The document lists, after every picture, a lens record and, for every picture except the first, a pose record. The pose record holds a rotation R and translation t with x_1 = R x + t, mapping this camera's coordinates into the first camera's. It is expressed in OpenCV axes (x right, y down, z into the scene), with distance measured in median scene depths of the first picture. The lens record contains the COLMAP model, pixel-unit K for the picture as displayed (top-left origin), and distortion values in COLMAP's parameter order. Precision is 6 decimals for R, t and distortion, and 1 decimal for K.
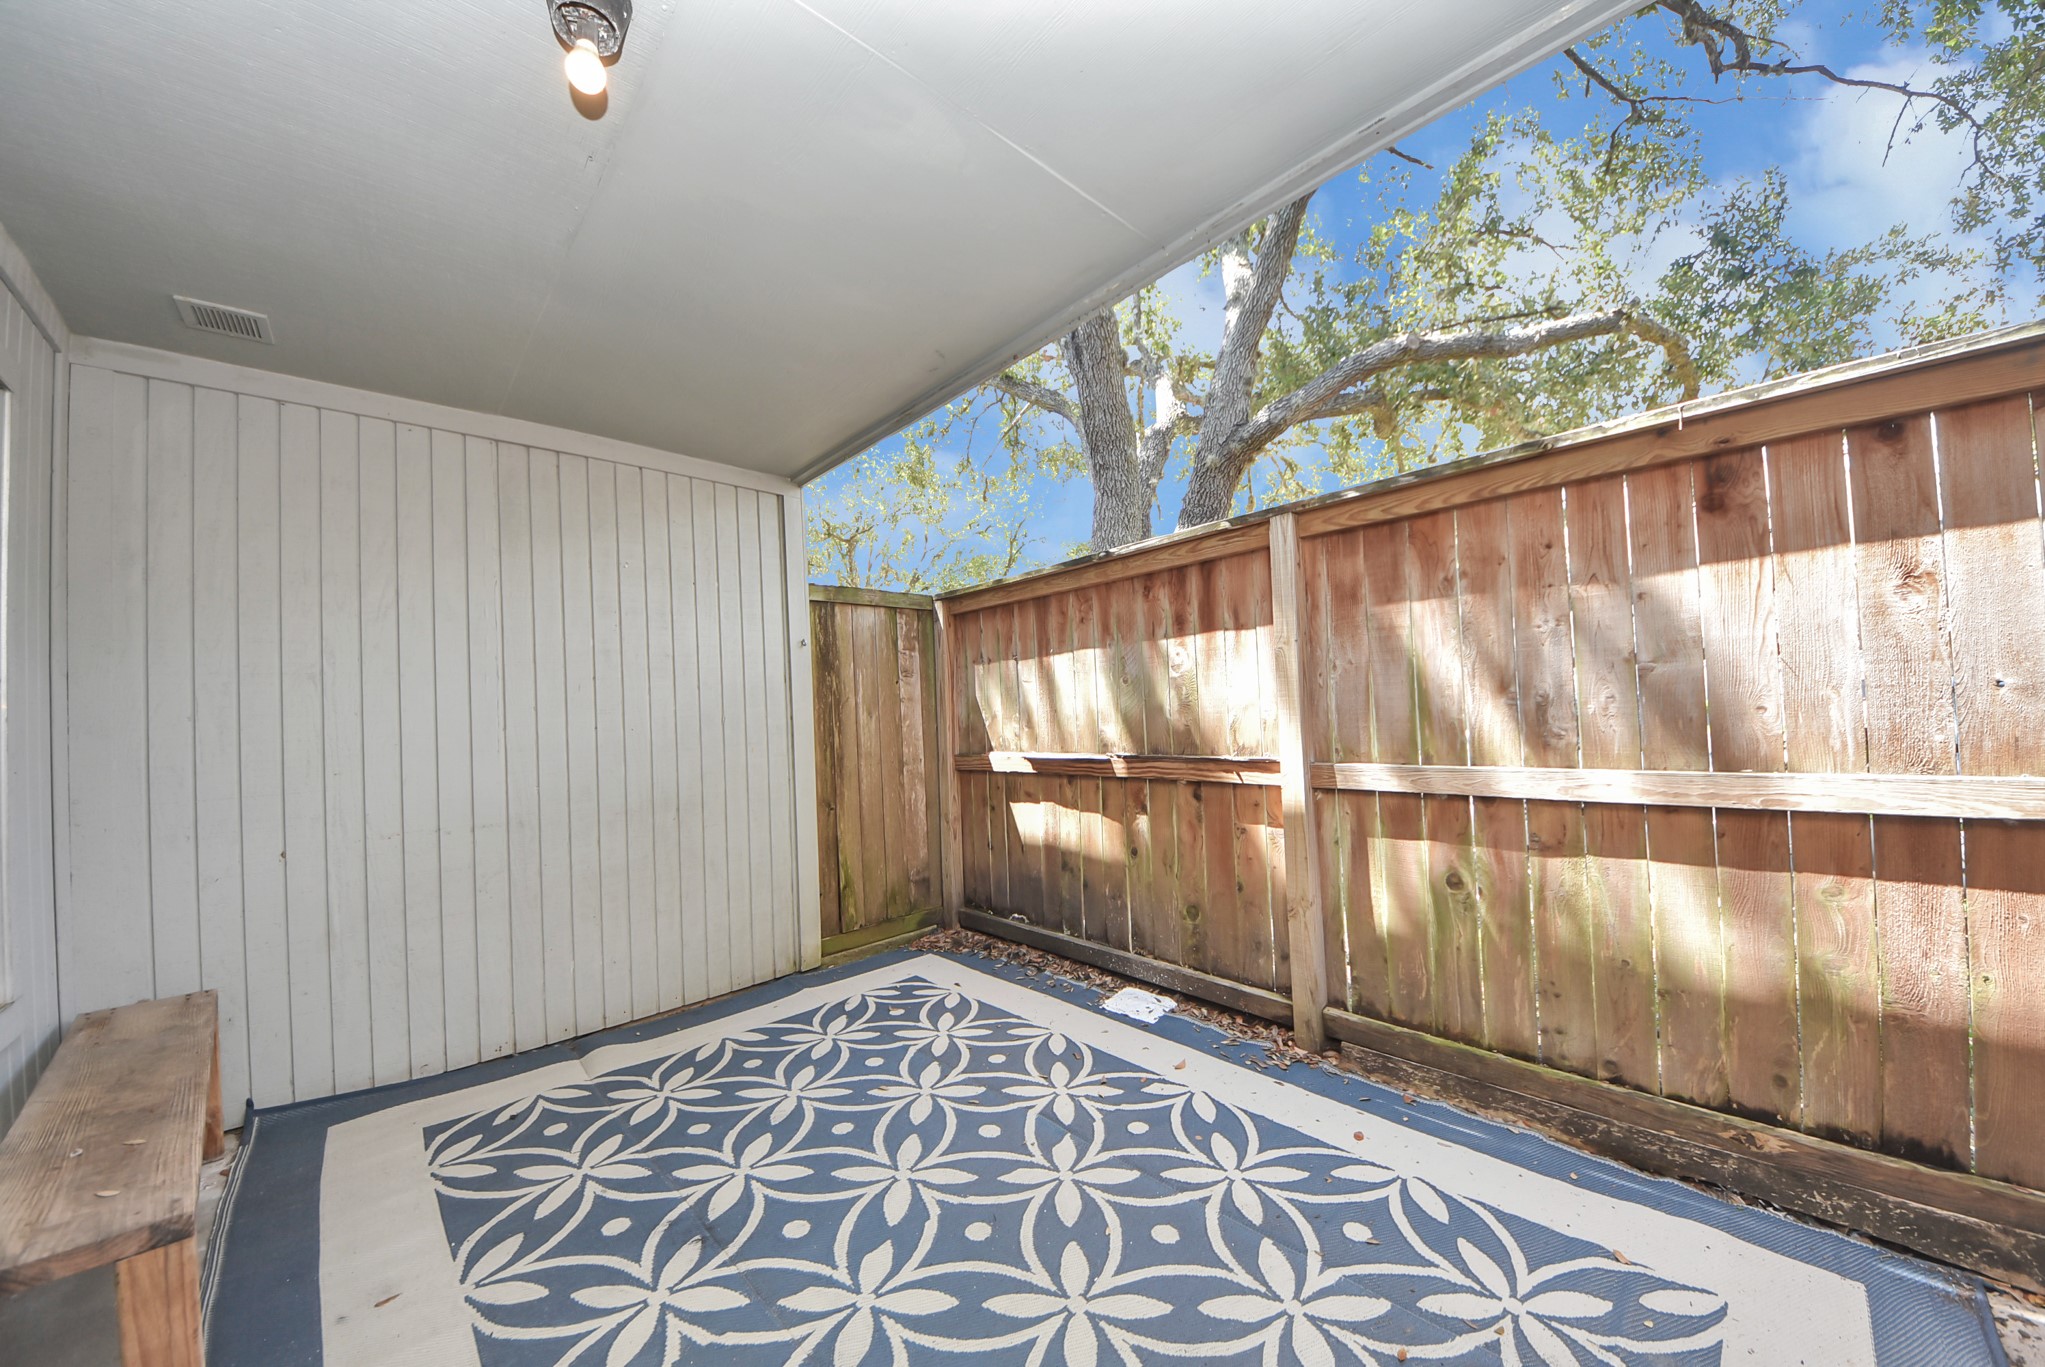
lens RADIAL K [[722.0, 0, 1037.2], [0, 722.0, 695.2], [0, 0, 1]] dist [0.041957, -0.028330]
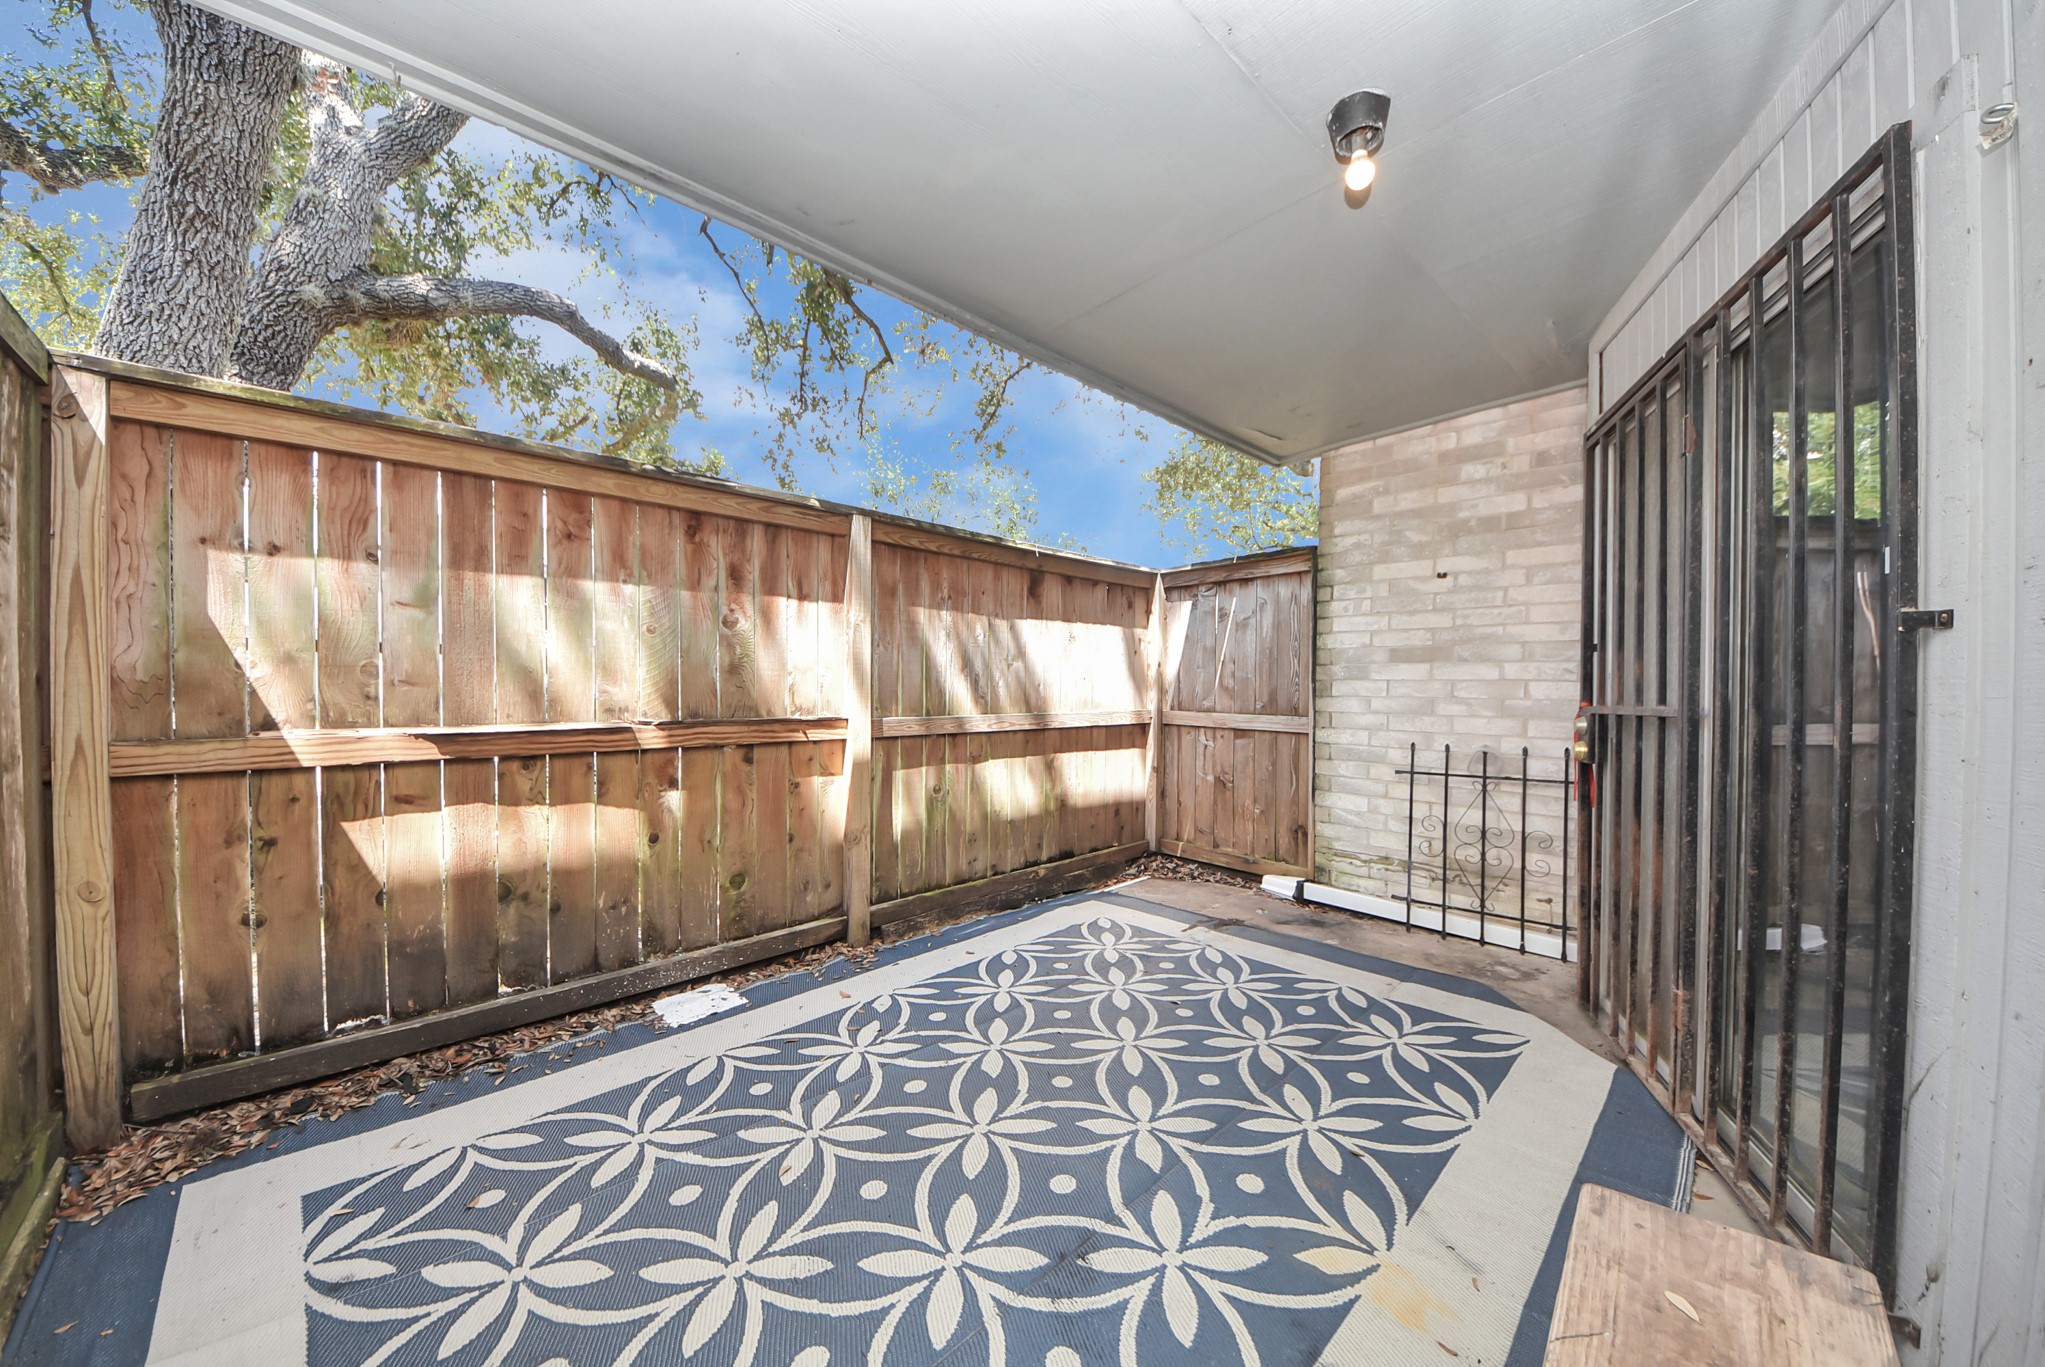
lens RADIAL K [[722.0, 0, 1037.2], [0, 722.0, 695.2], [0, 0, 1]] dist [0.041957, -0.028330]
pose [[-0.029089, 0.028411, 0.999173, -0.820397], [-0.030713, 0.999099, -0.029303, 0.073933], [-0.999105, -0.031540, -0.028190, 0.680183]]
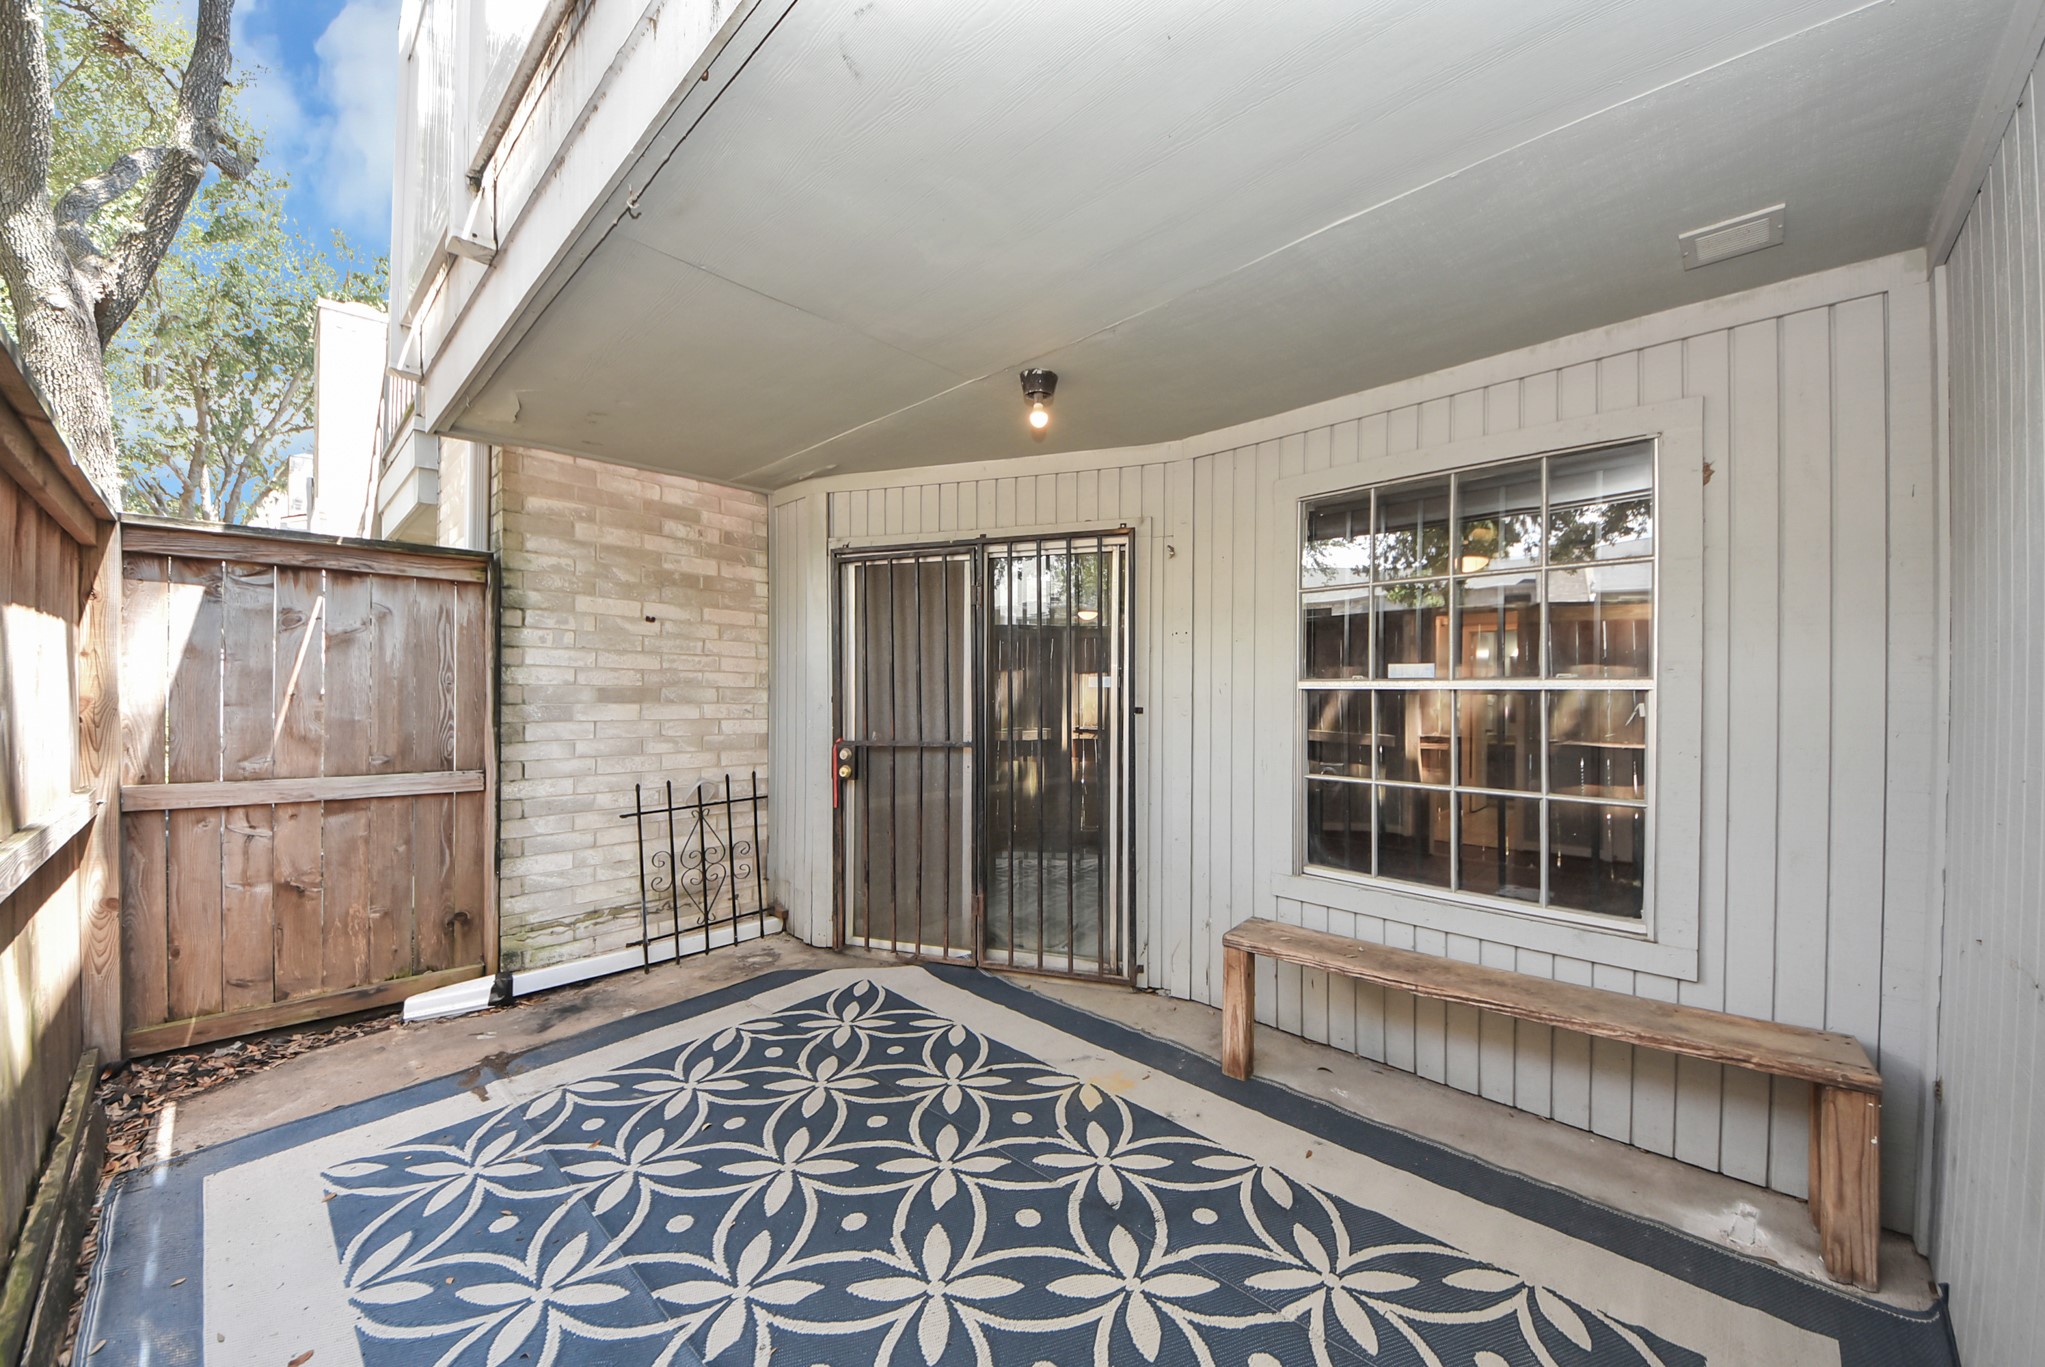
lens RADIAL K [[728.7, 0, 1040.9], [0, 728.7, 693.9], [0, 0, 1]] dist [0.023255, -0.017117]
pose [[-0.995869, 0.034355, -0.084052, -0.178780], [0.036438, 0.999062, -0.023376, -0.000447], [0.083170, -0.026343, -0.996187, 1.305914]]
